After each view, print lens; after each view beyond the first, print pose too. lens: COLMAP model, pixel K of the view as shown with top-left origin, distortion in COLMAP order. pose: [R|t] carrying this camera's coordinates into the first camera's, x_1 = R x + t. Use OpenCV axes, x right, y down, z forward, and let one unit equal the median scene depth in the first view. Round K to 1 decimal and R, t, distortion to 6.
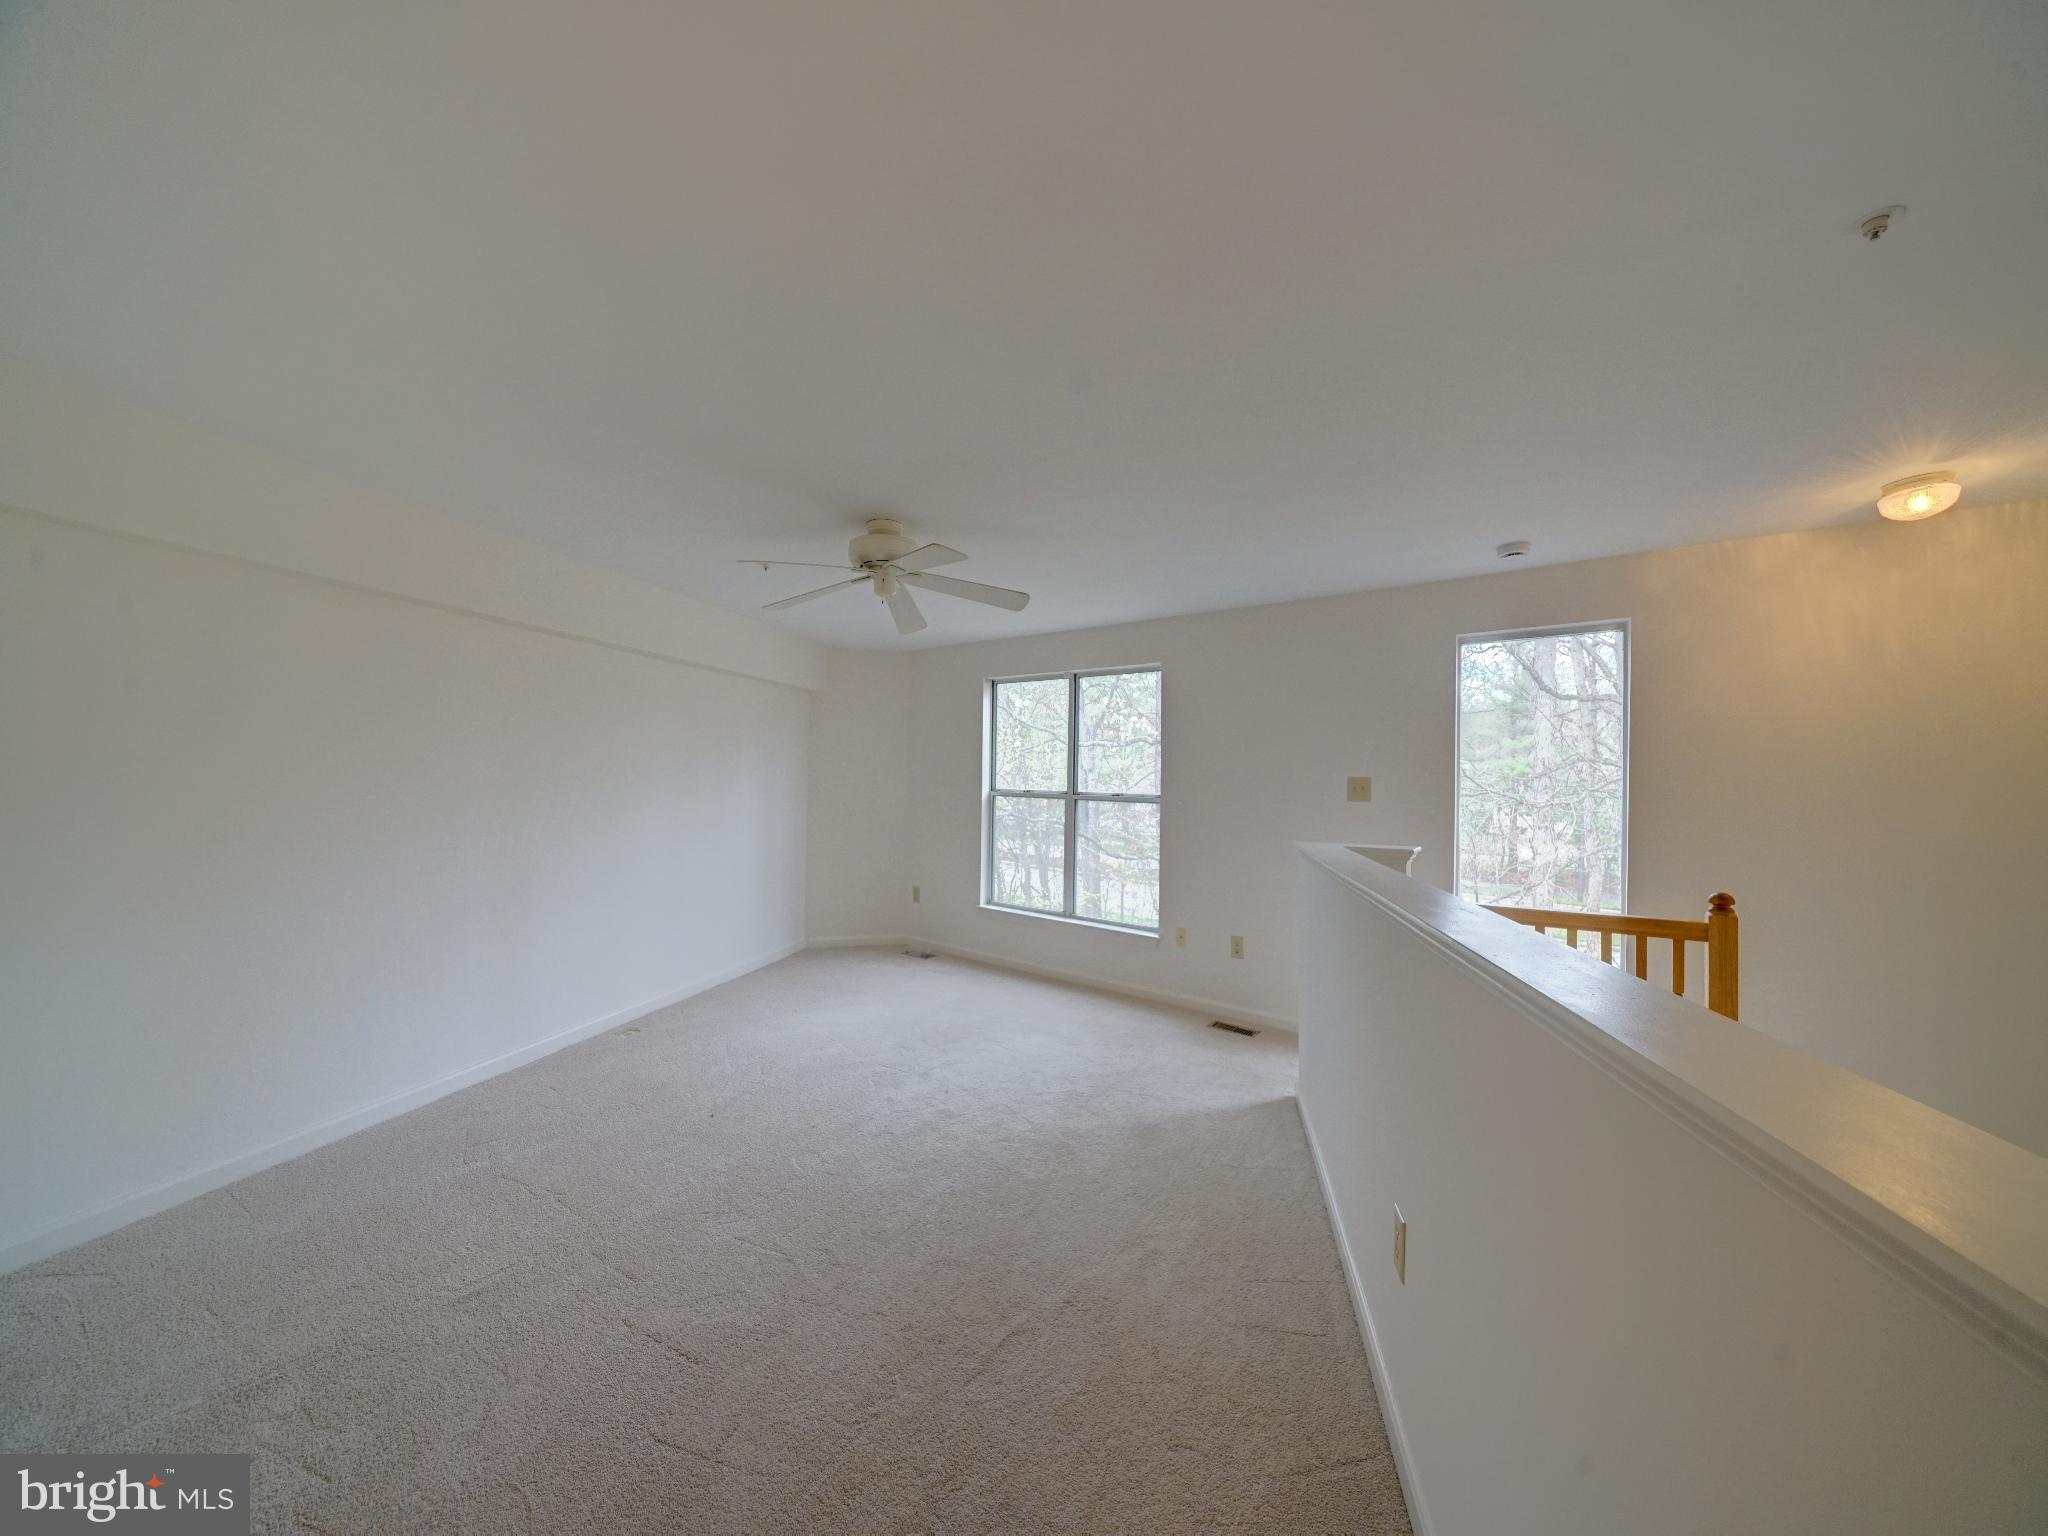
lens RADIAL K [[711.3, 0, 1028.5], [0, 711.3, 765.9], [0, 0, 1]] dist [-0.023762, 0.002409]
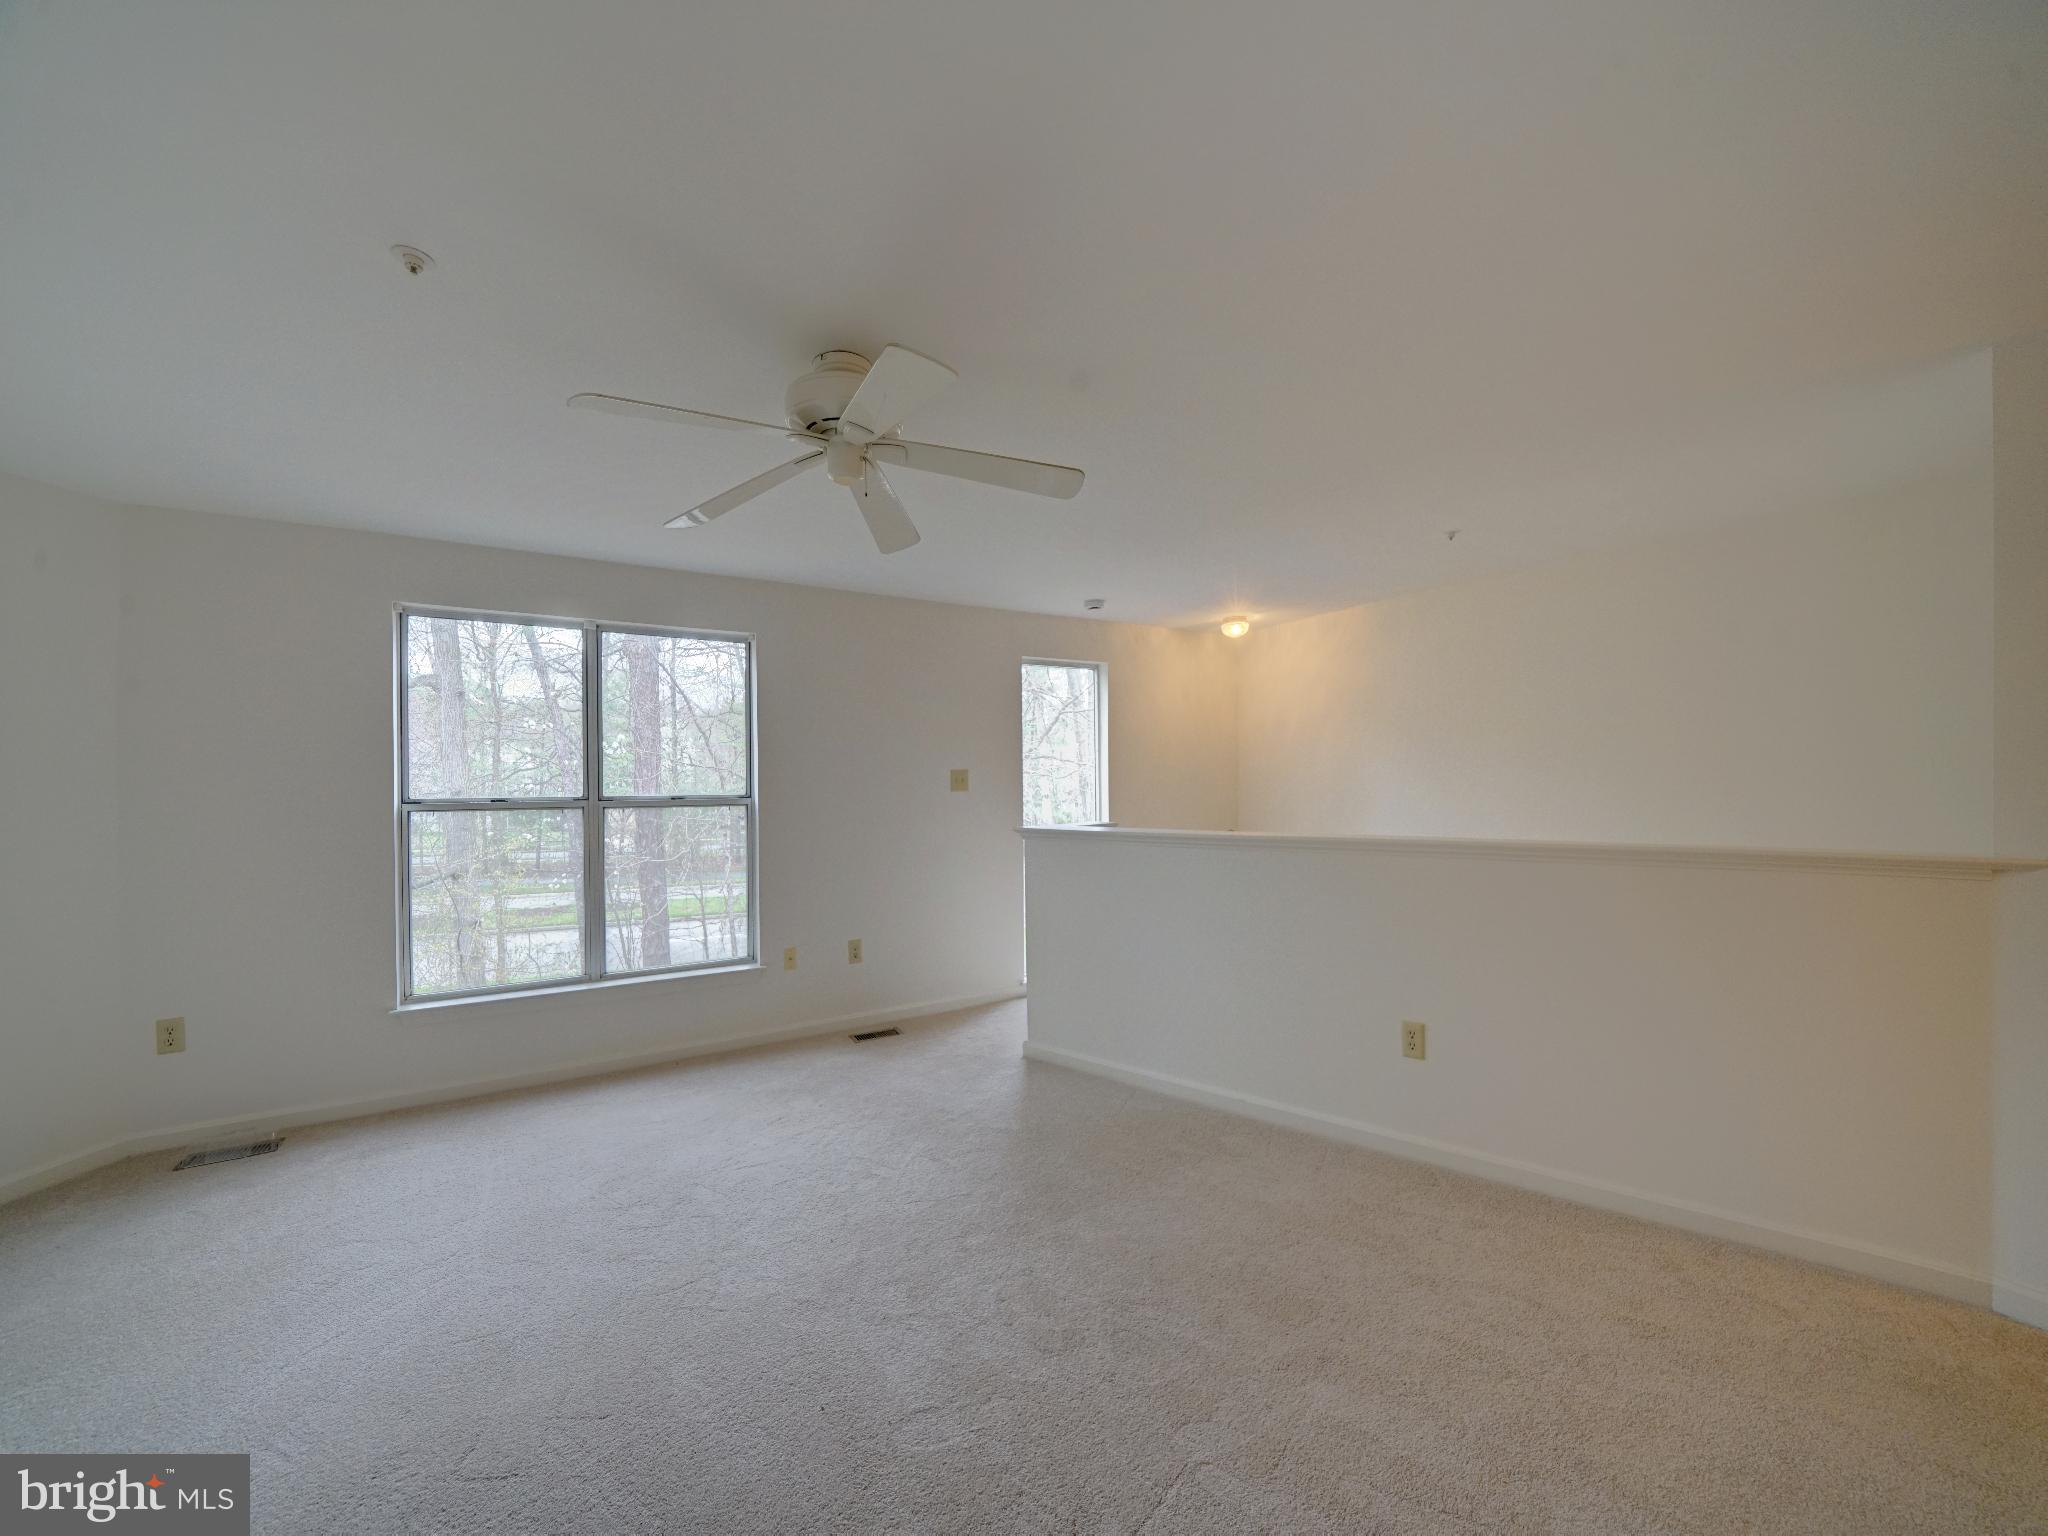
lens RADIAL K [[711.3, 0, 1026.7], [0, 711.3, 764.9], [0, 0, 1]] dist [-0.023762, 0.002409]
pose [[0.384636, -0.009951, 0.923015, -0.438995], [-0.002862, 0.999924, 0.011973, -0.004419], [-0.923064, -0.007248, 0.384578, 0.384356]]
